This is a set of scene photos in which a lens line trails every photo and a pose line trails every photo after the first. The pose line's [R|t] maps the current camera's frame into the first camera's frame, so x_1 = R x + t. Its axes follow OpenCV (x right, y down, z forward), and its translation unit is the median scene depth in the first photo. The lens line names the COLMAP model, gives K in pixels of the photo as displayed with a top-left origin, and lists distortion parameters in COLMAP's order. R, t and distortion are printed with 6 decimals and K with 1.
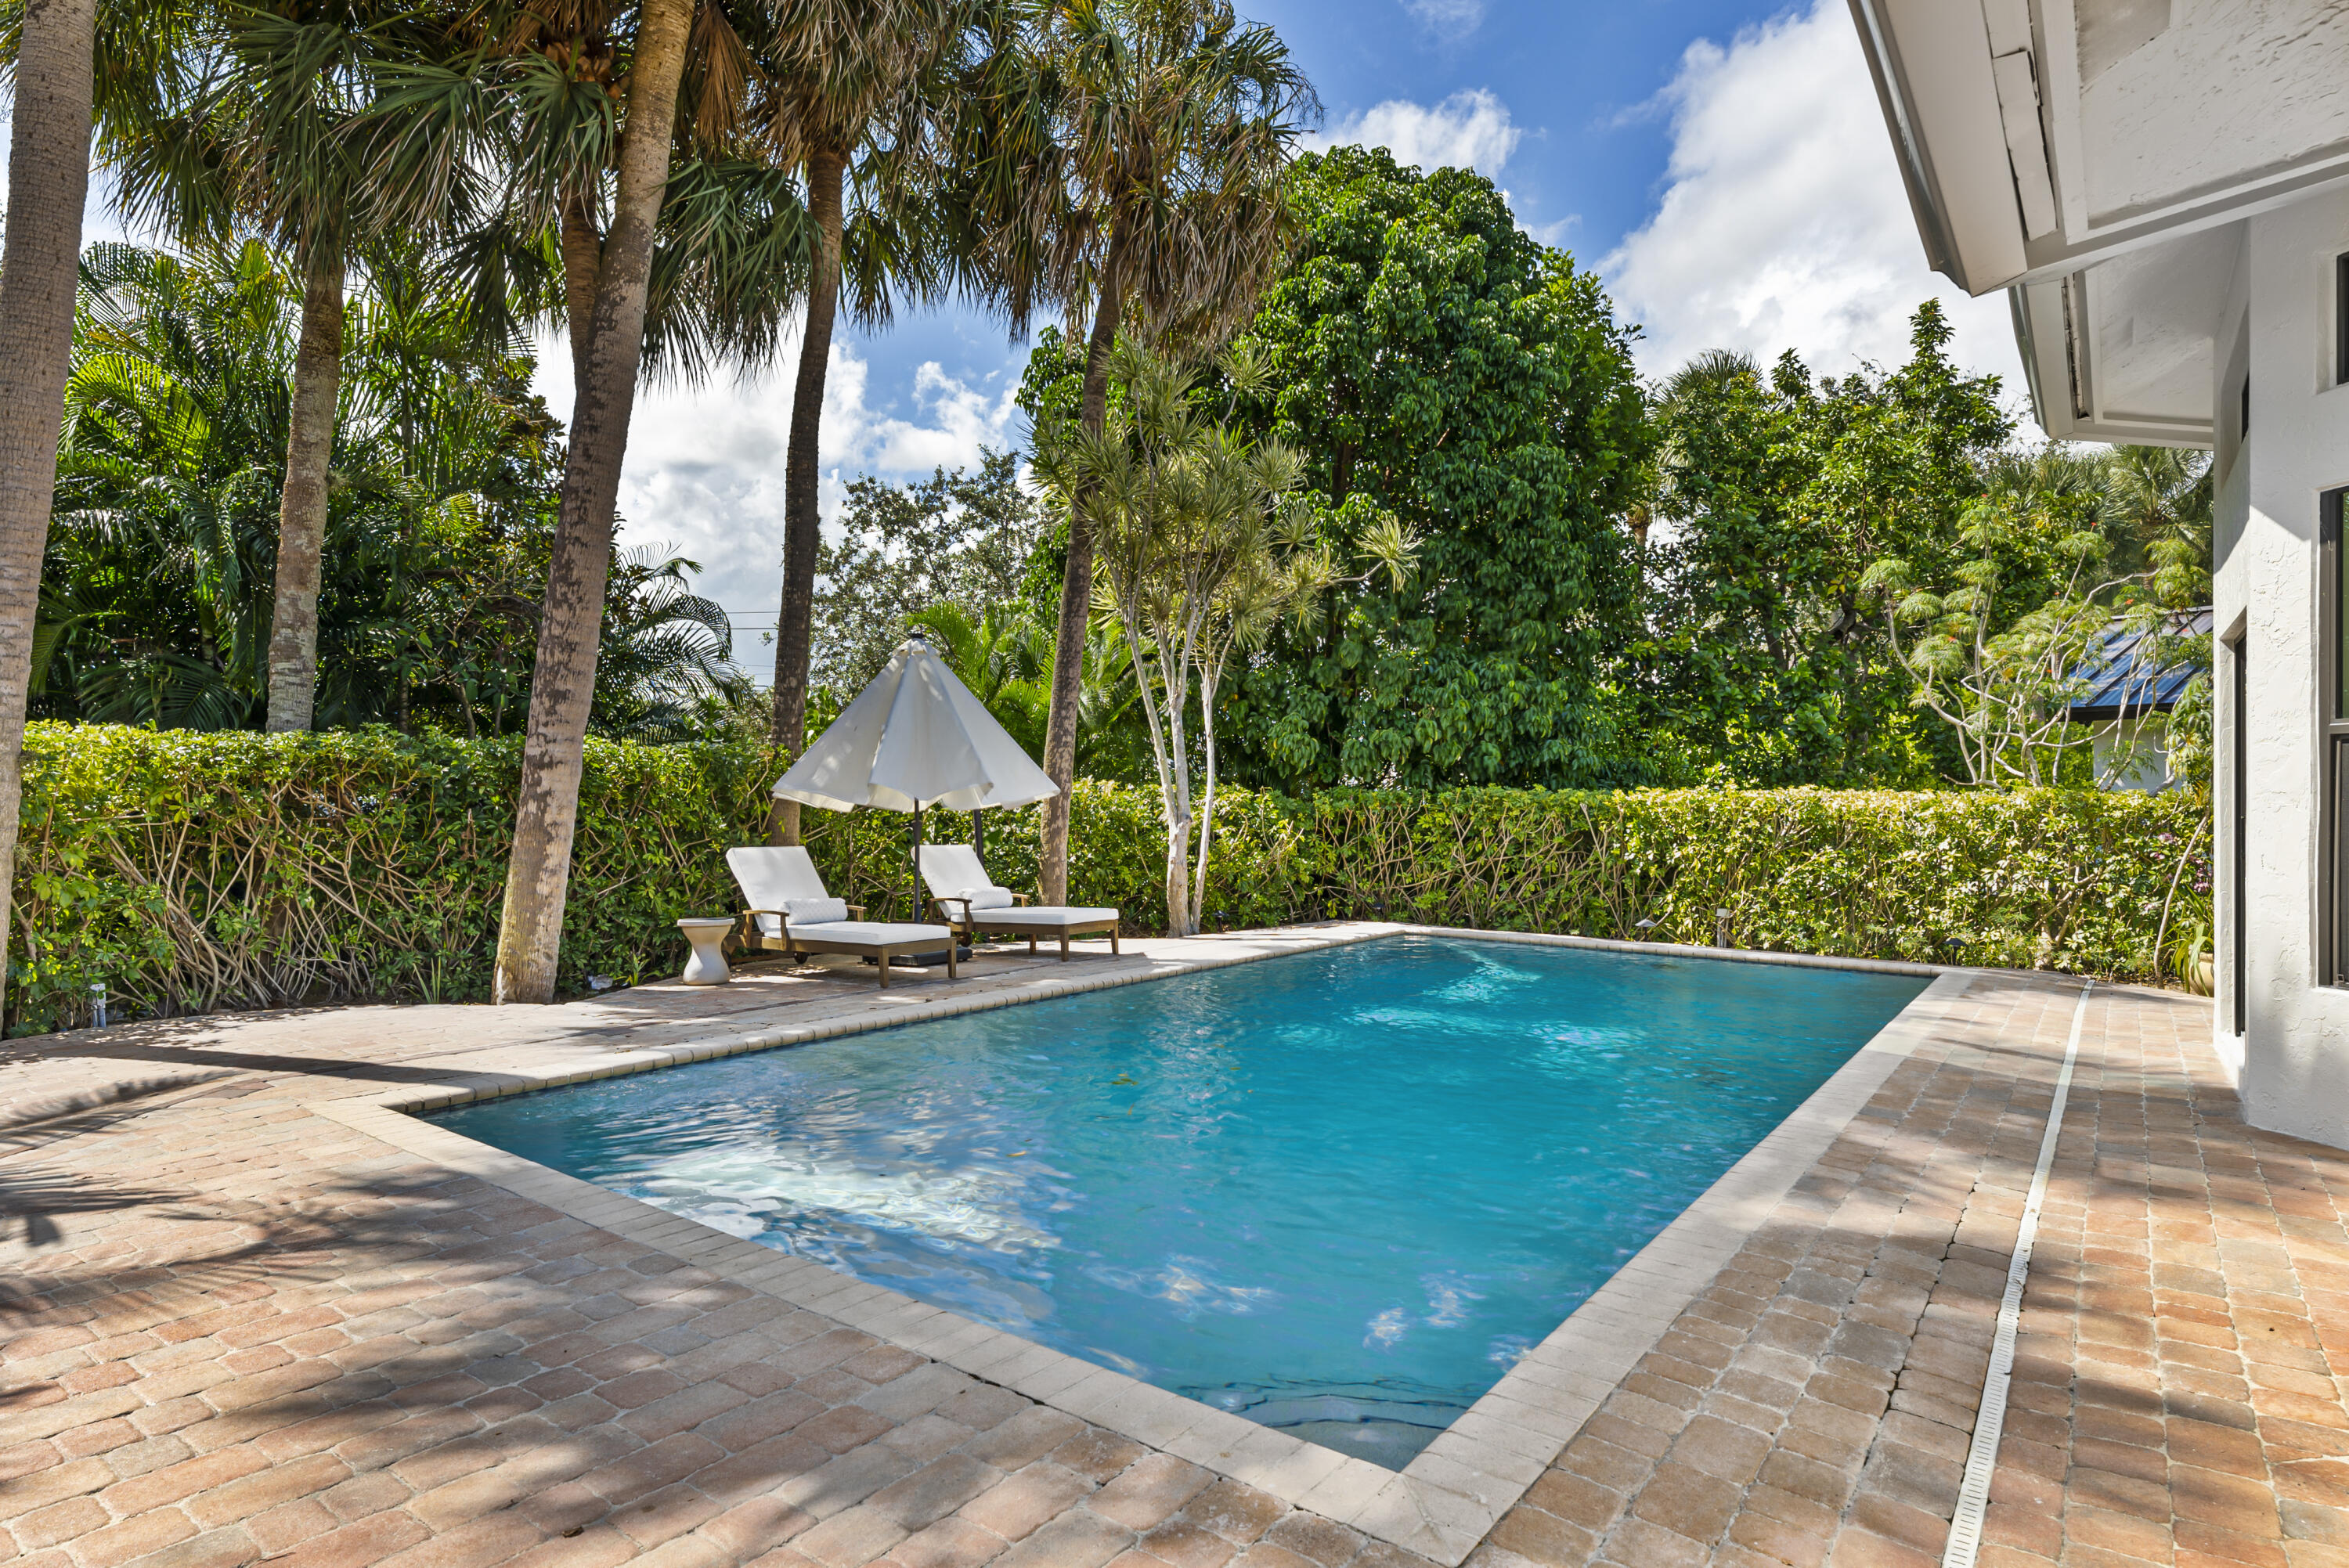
lens RADIAL K [[1305.2, 0, 1172.8], [0, 1305.2, 791.5], [0, 0, 1]] dist [-0.004726, 0.003081]
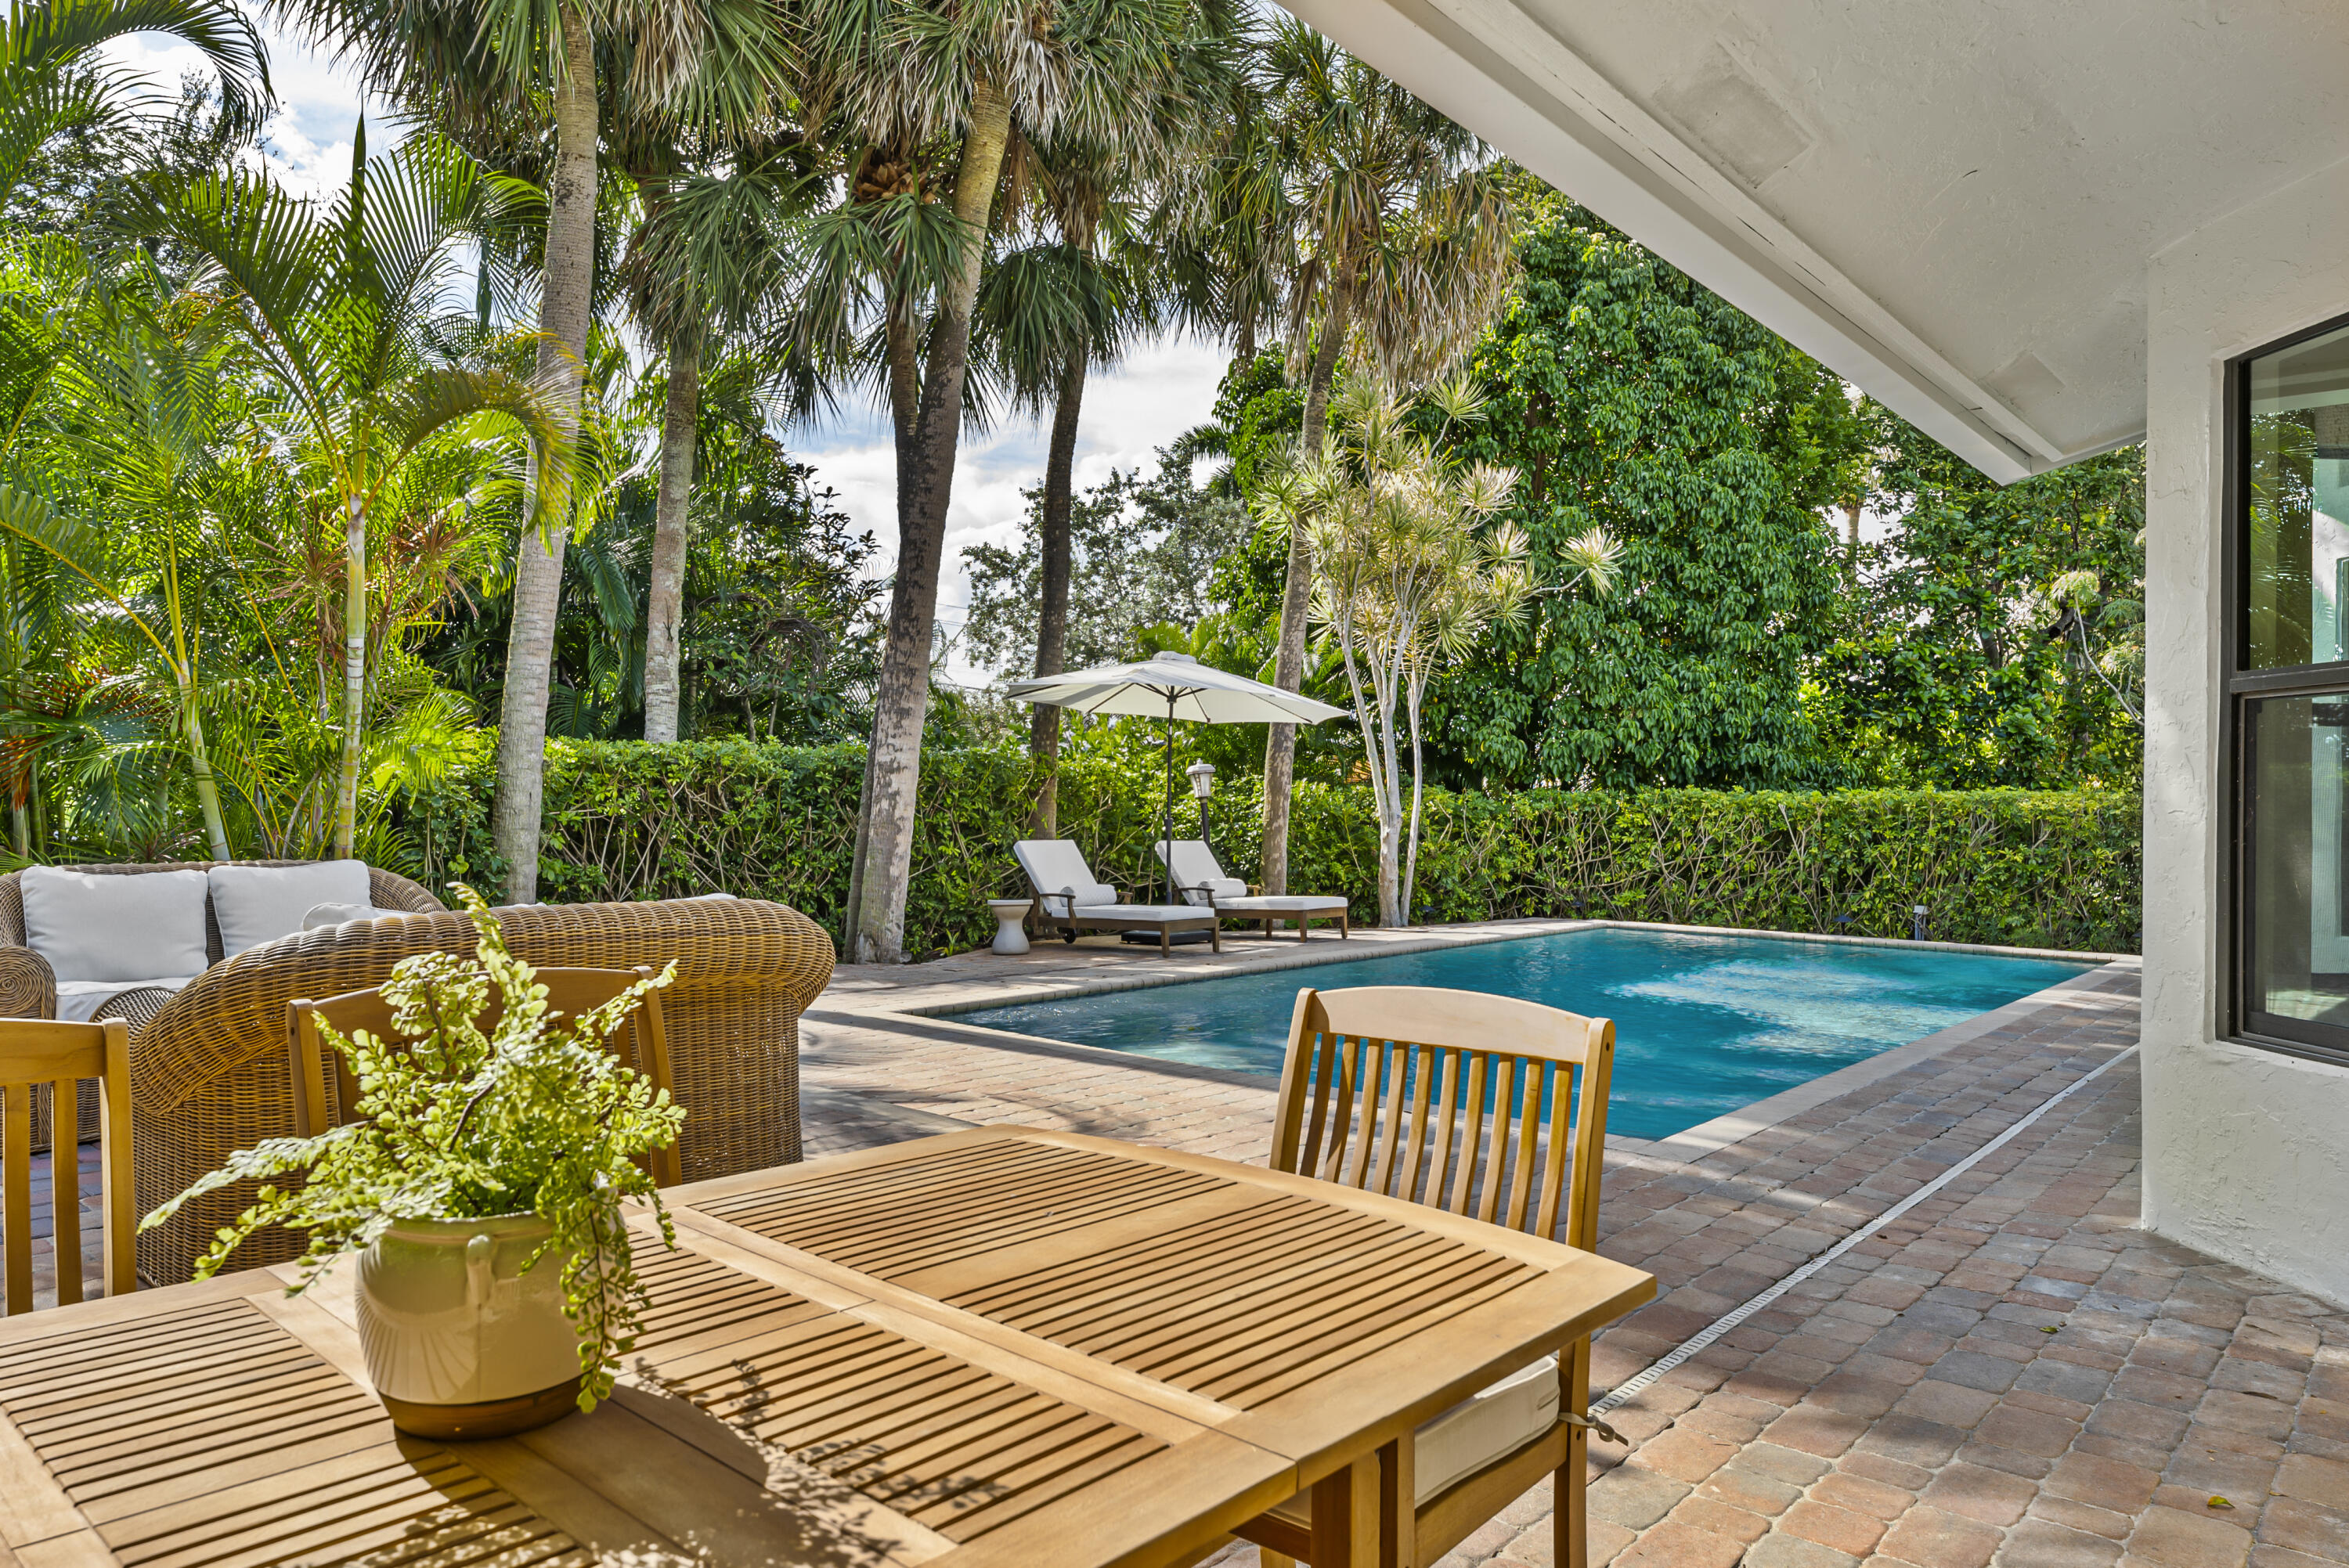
lens RADIAL K [[1479.6, 0, 1137.7], [0, 1479.6, 820.4], [0, 0, 1]] dist [-0.028545, -0.002811]
pose [[0.993798, 0.001597, -0.111193, -0.058188], [0.000196, 0.999870, 0.016115, 0.002856], [0.111205, -0.016037, 0.993668, -0.197923]]
